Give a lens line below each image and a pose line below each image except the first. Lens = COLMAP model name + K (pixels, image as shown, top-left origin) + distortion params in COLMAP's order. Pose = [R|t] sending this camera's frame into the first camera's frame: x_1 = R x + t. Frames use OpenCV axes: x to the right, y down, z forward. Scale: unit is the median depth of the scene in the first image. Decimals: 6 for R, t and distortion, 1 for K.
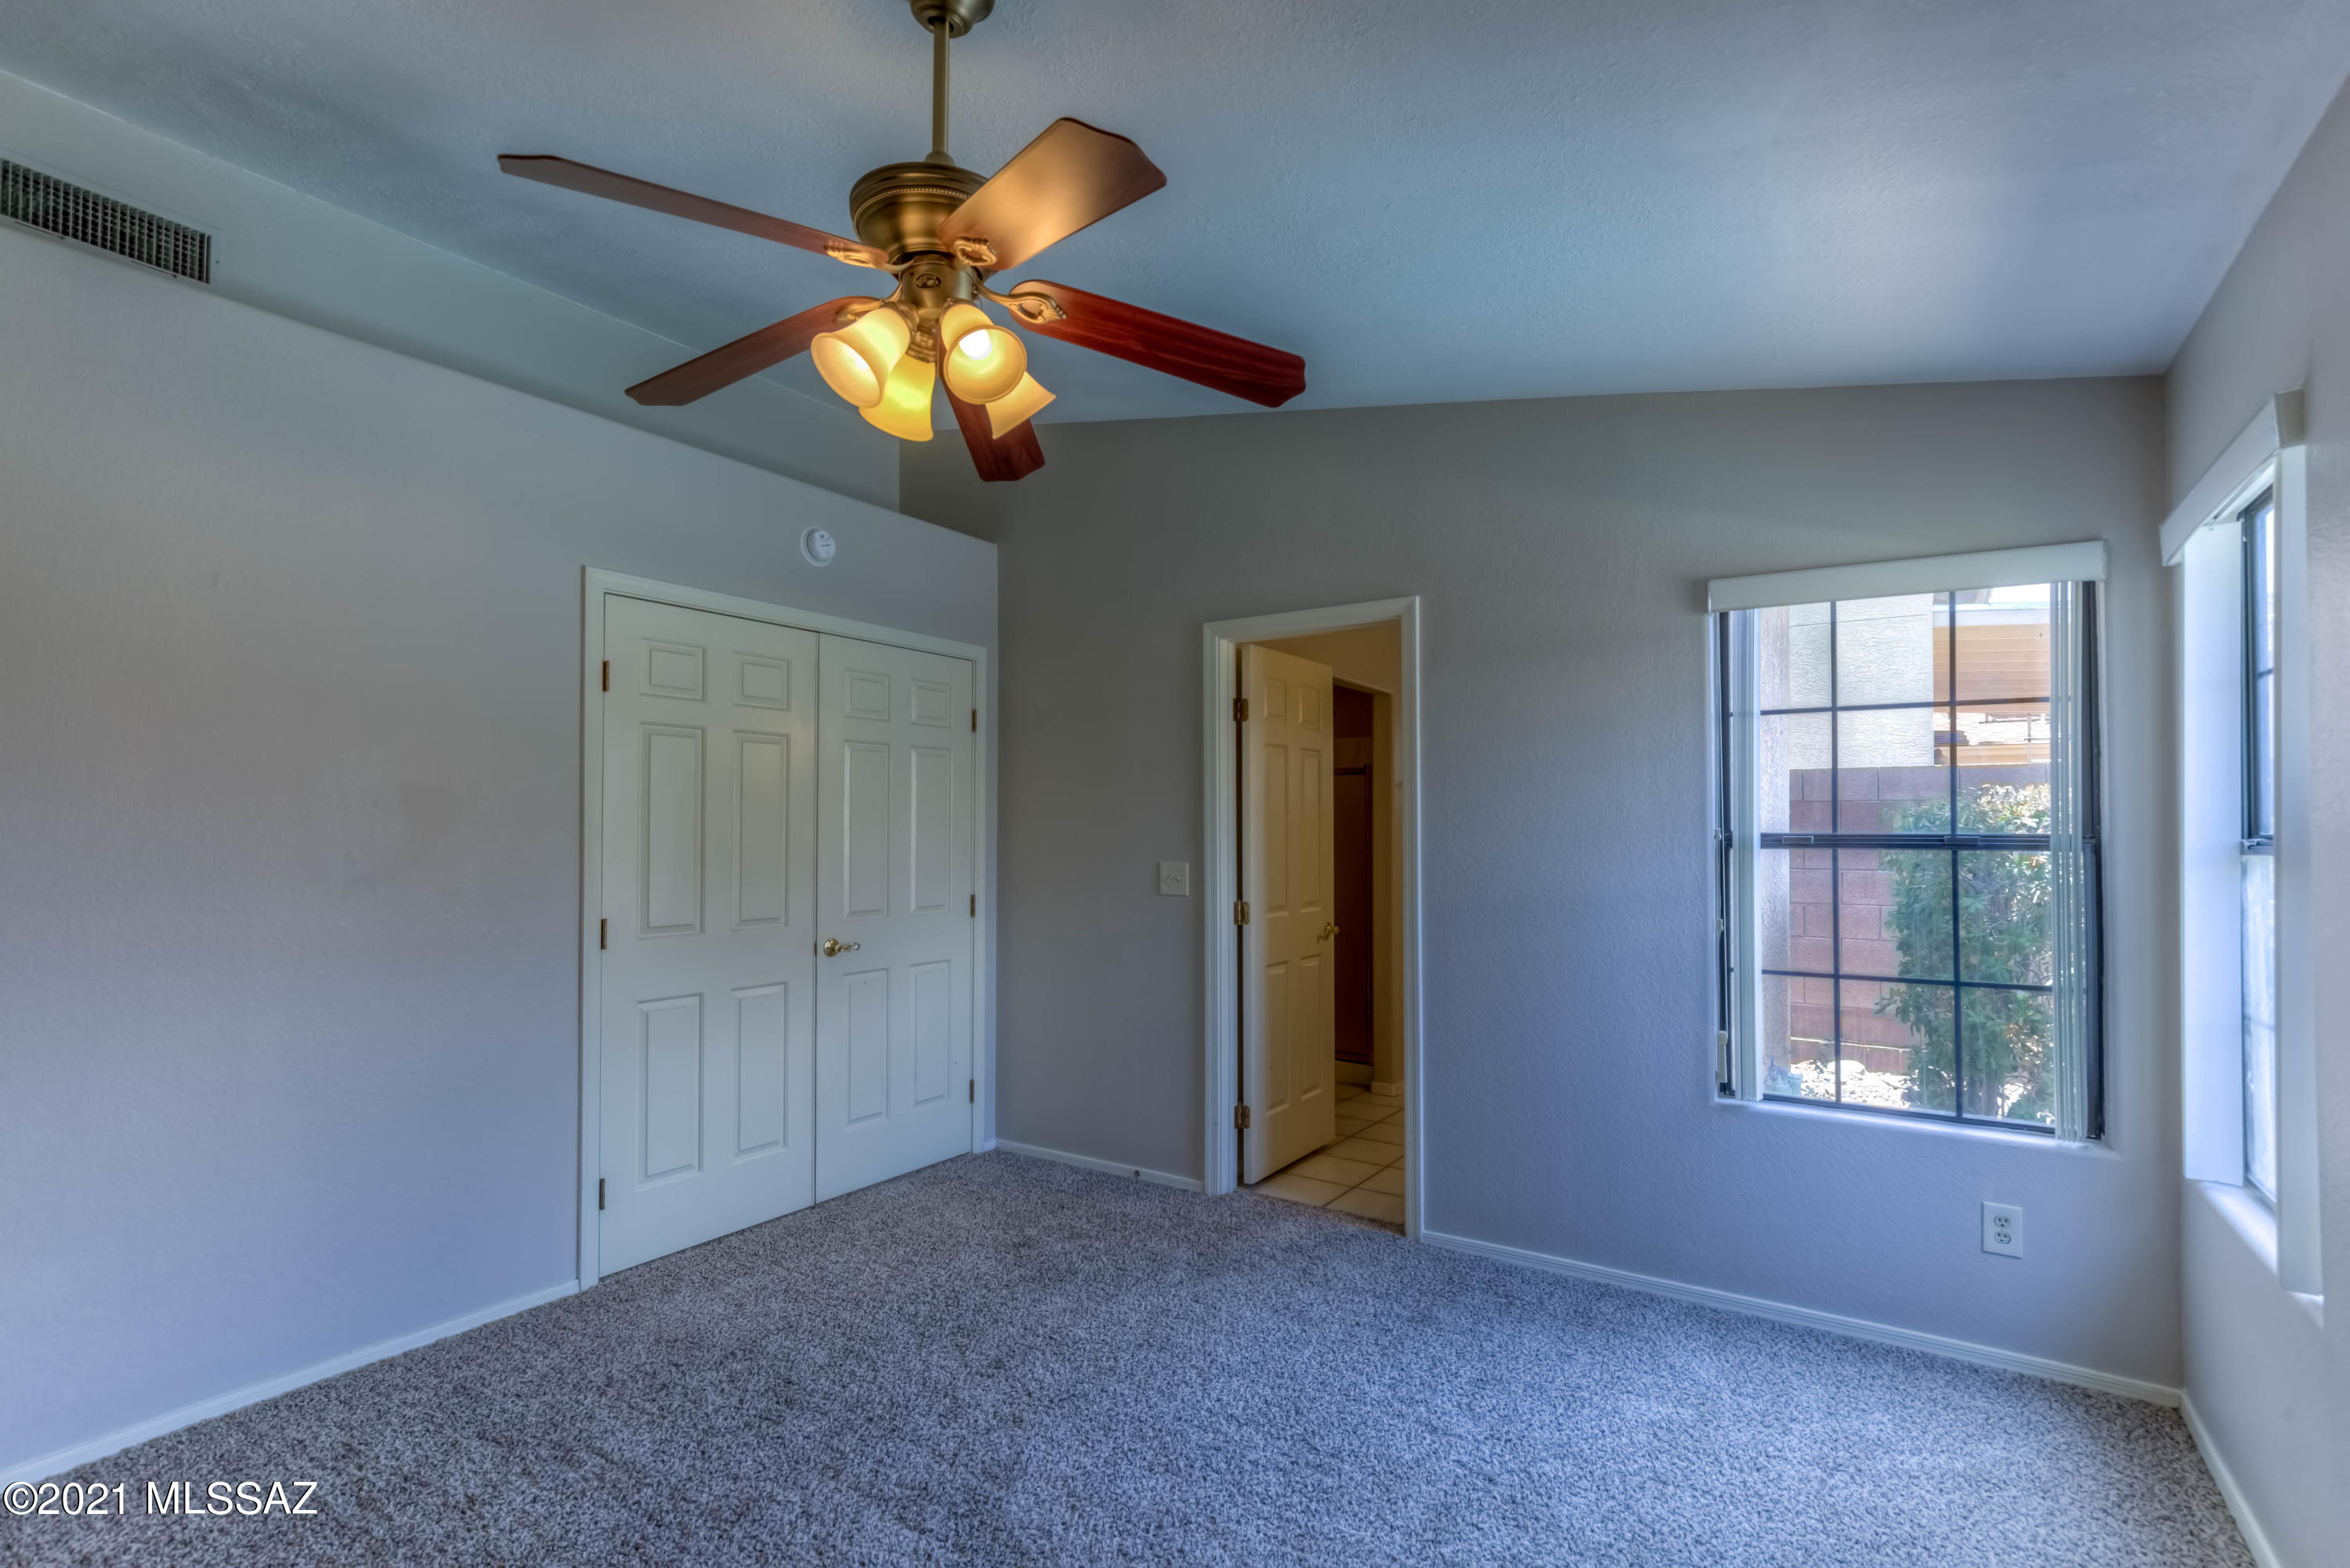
lens RADIAL K [[1100.6, 0, 1206.1], [0, 1100.6, 826.3], [0, 0, 1]] dist [-0.006381, 0.001344]
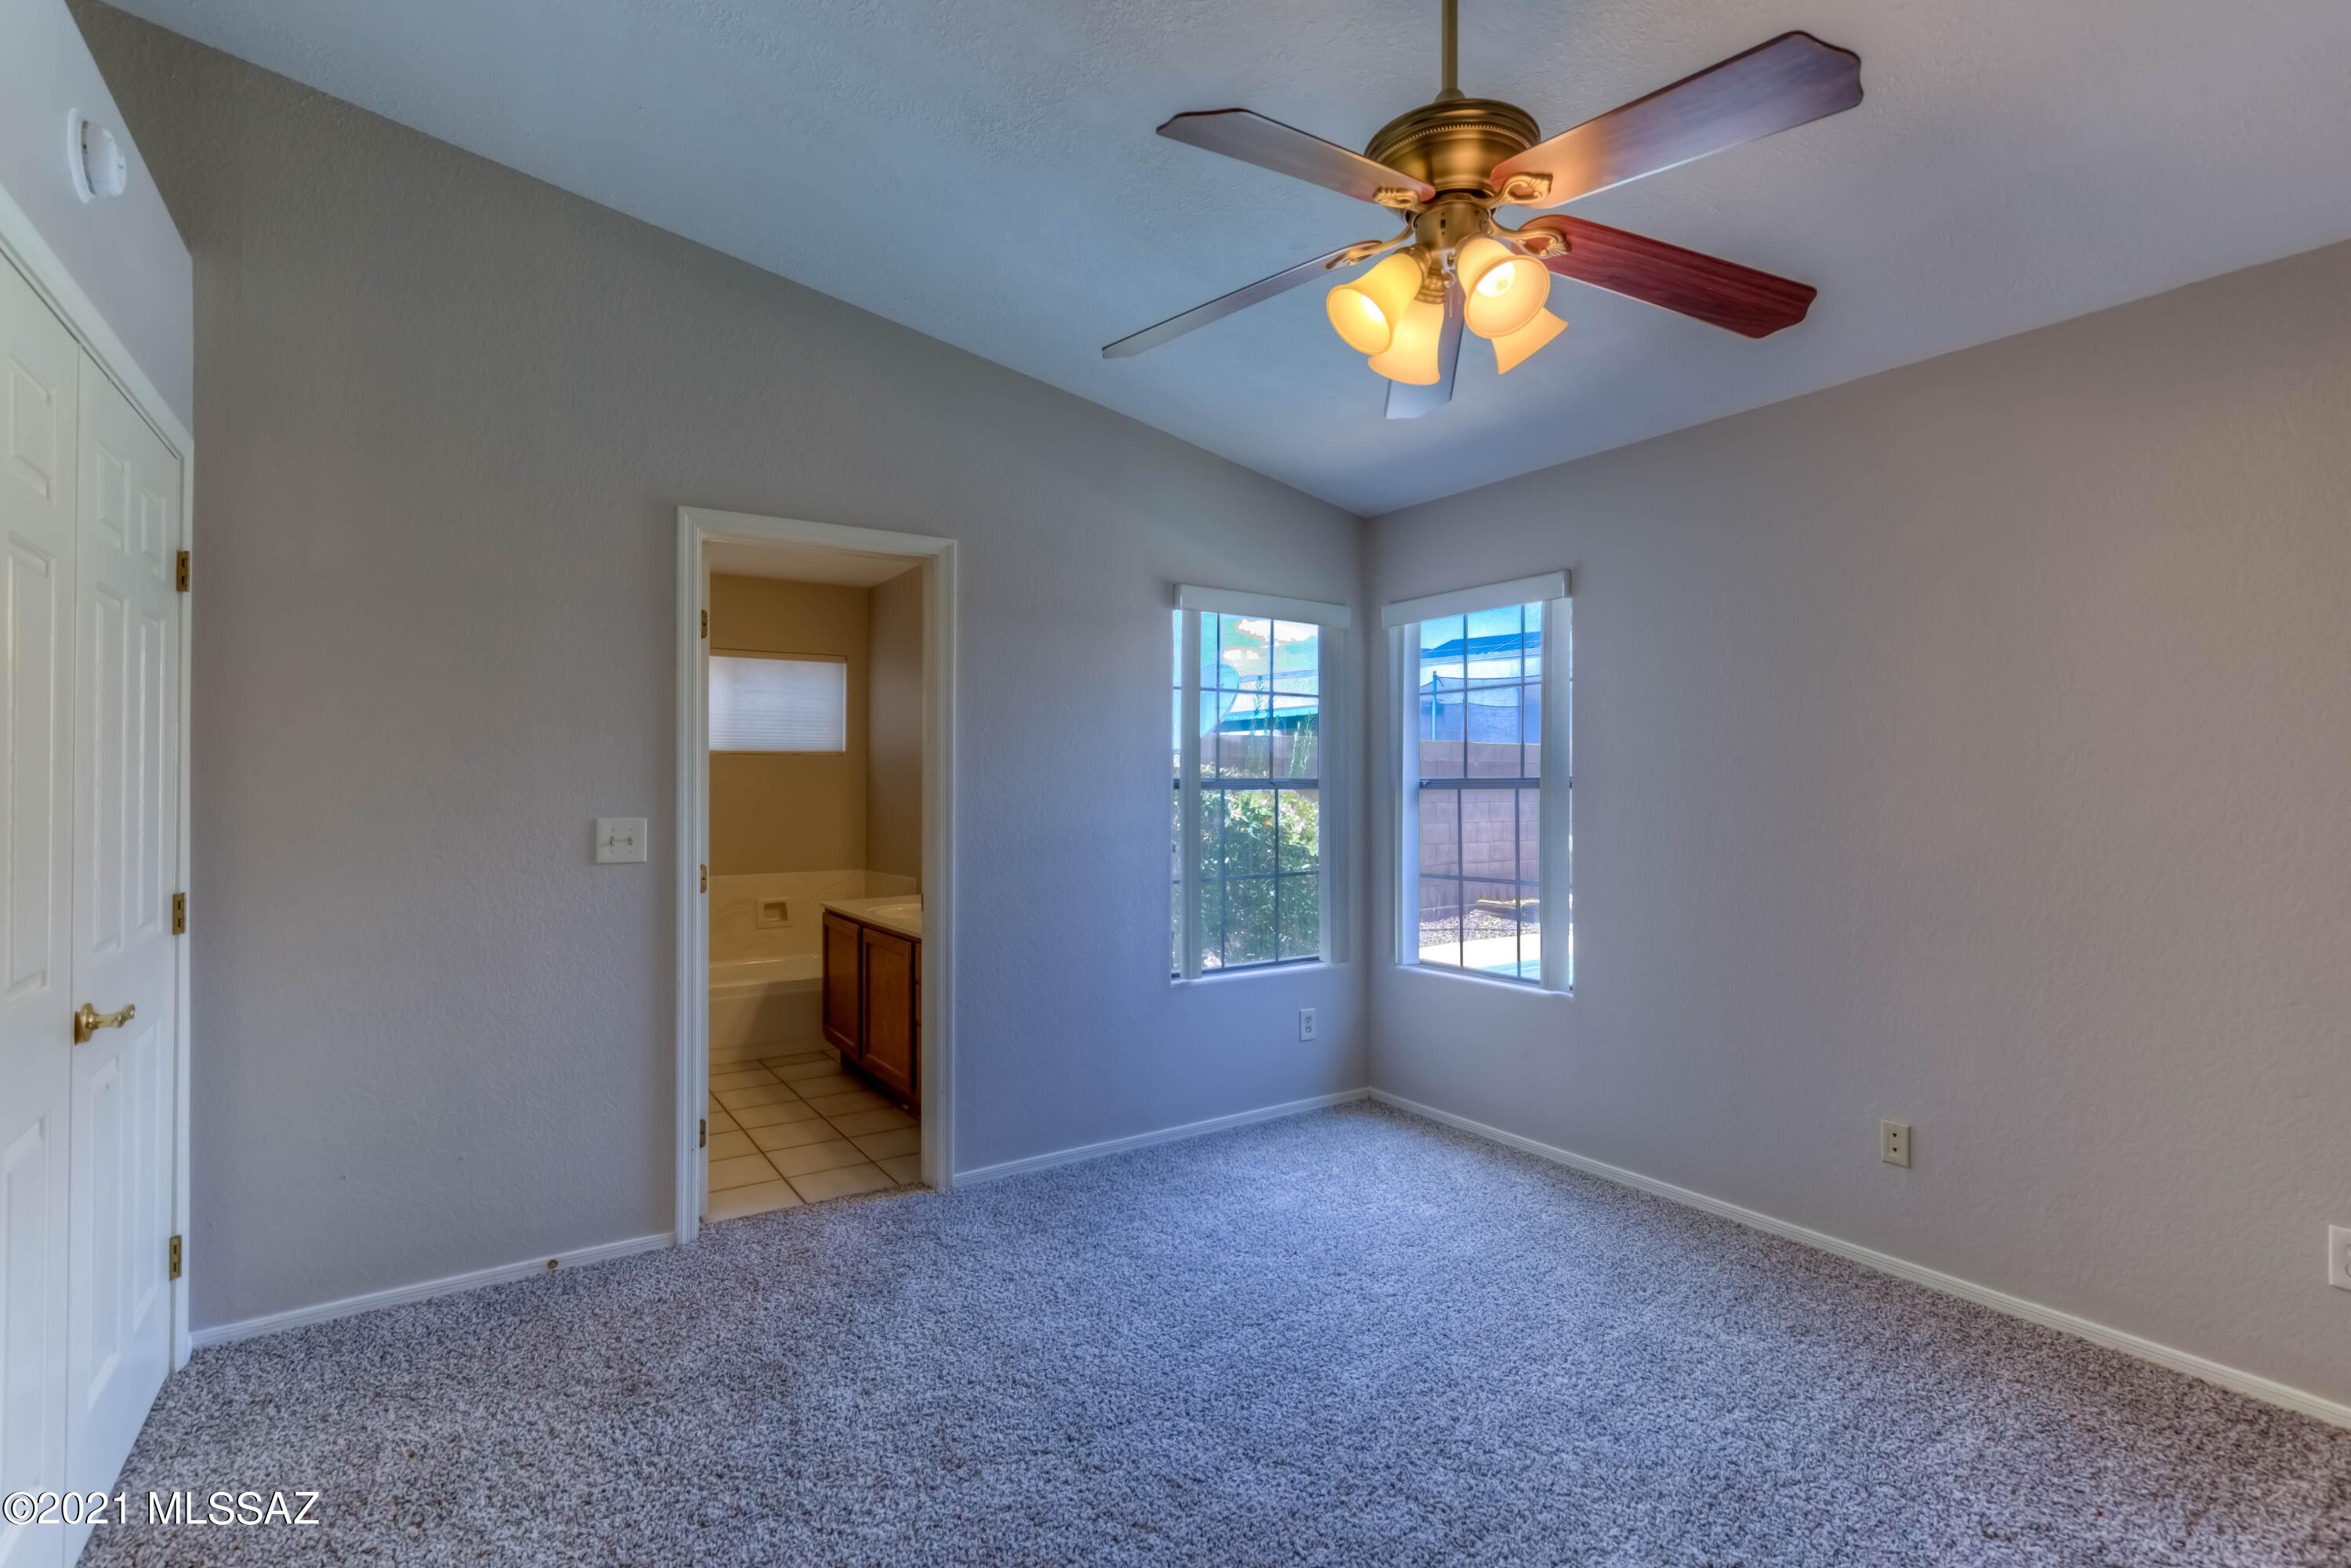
lens RADIAL K [[1101.1, 0, 1156.9], [0, 1101.1, 779.6], [0, 0, 1]] dist [-0.006381, 0.001344]
pose [[0.401587, -0.002290, 0.915818, -0.654629], [-0.001497, 0.999994, 0.003157, 0.004109], [-0.915820, -0.002639, 0.401581, 0.435790]]
